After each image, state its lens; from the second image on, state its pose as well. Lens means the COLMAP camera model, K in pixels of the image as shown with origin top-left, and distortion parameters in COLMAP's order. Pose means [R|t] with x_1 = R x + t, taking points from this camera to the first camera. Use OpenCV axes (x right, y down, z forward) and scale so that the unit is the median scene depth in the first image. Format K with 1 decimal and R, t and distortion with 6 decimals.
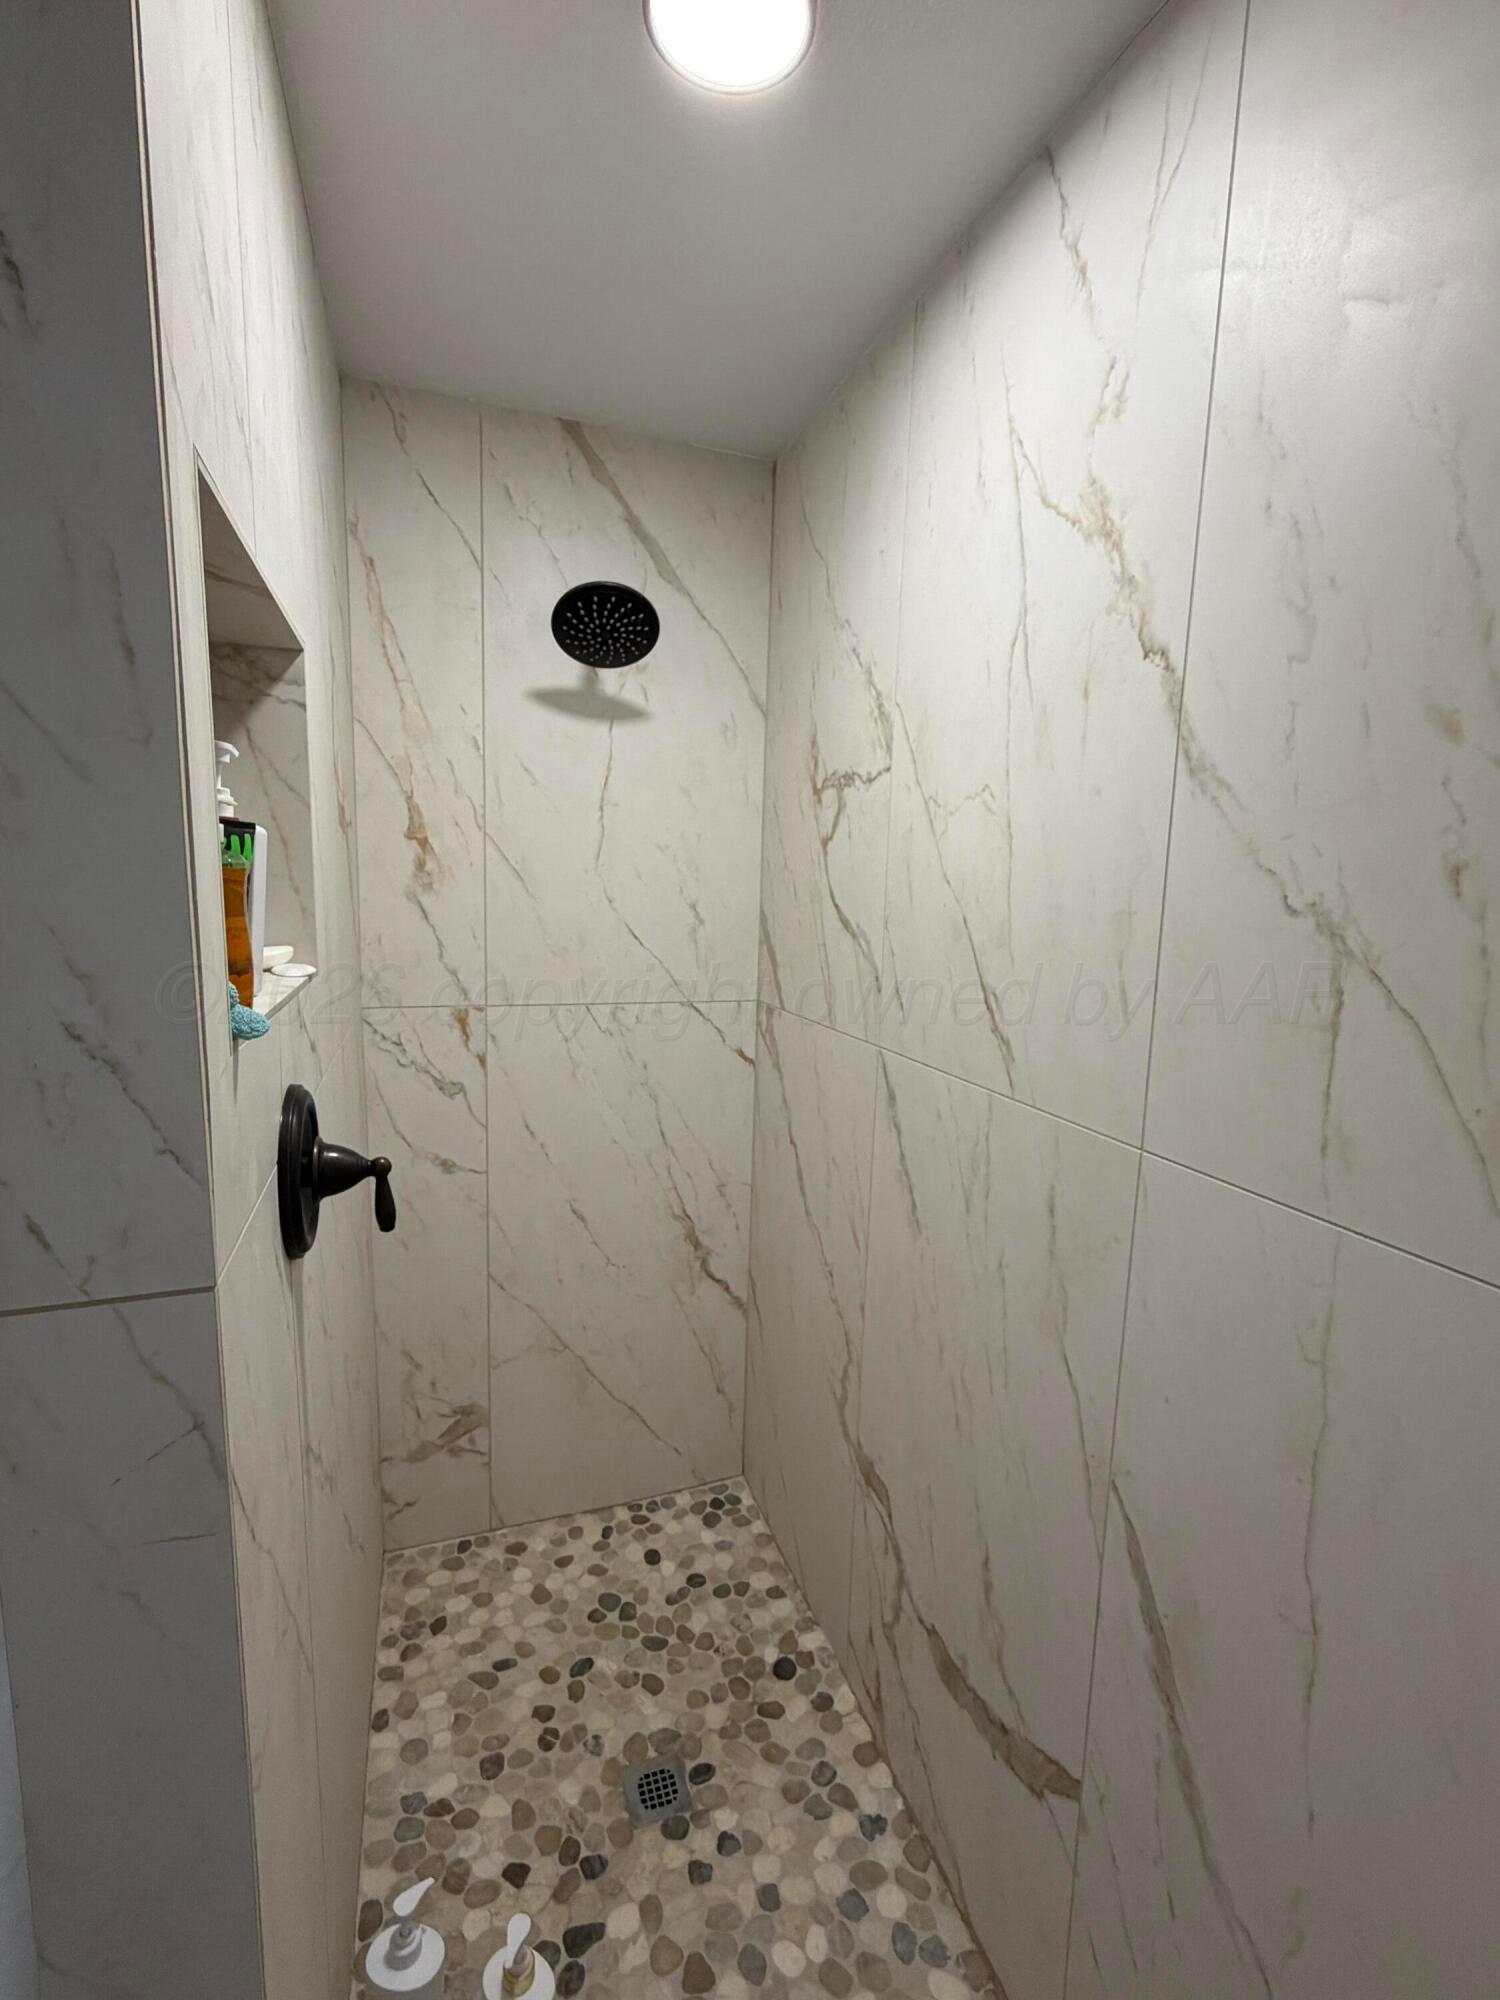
lens RADIAL K [[888.3, 0, 752.1], [0, 888.3, 1000.0], [0, 0, 1]] dist [-0.002211, -0.000109]
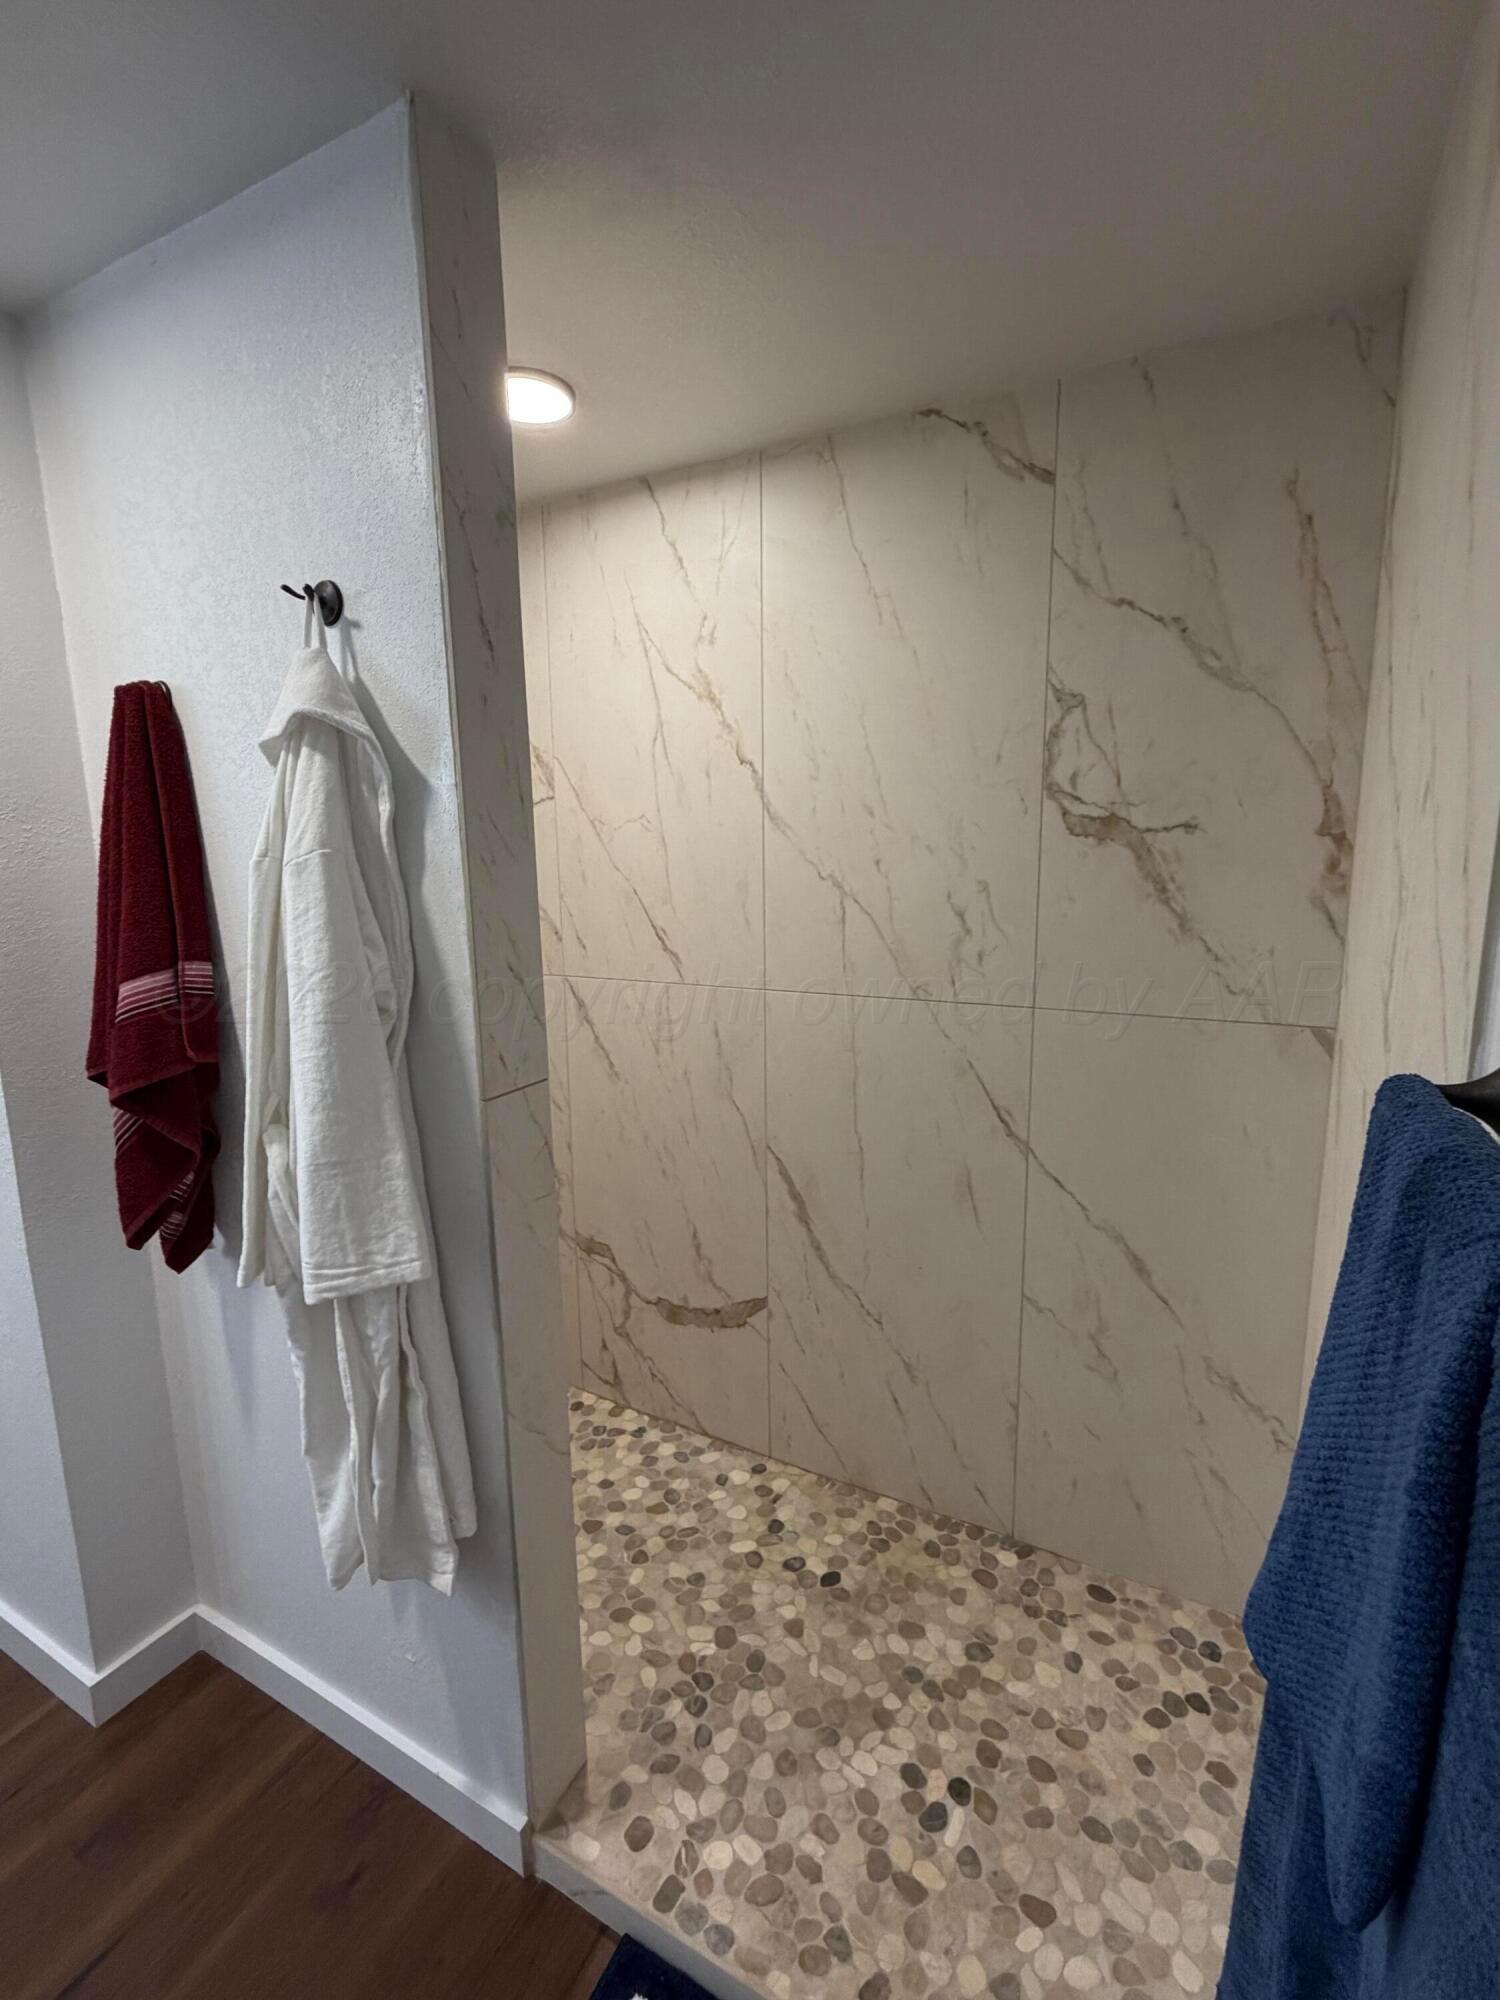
lens RADIAL K [[888.3, 0, 749.5], [0, 888.3, 1000.9], [0, 0, 1]] dist [-0.002211, -0.000109]
pose [[0.745485, -0.150509, 0.649307, -0.807950], [0.122467, 0.988516, 0.088529, -0.002155], [-0.655175, 0.013521, 0.755356, -0.502619]]
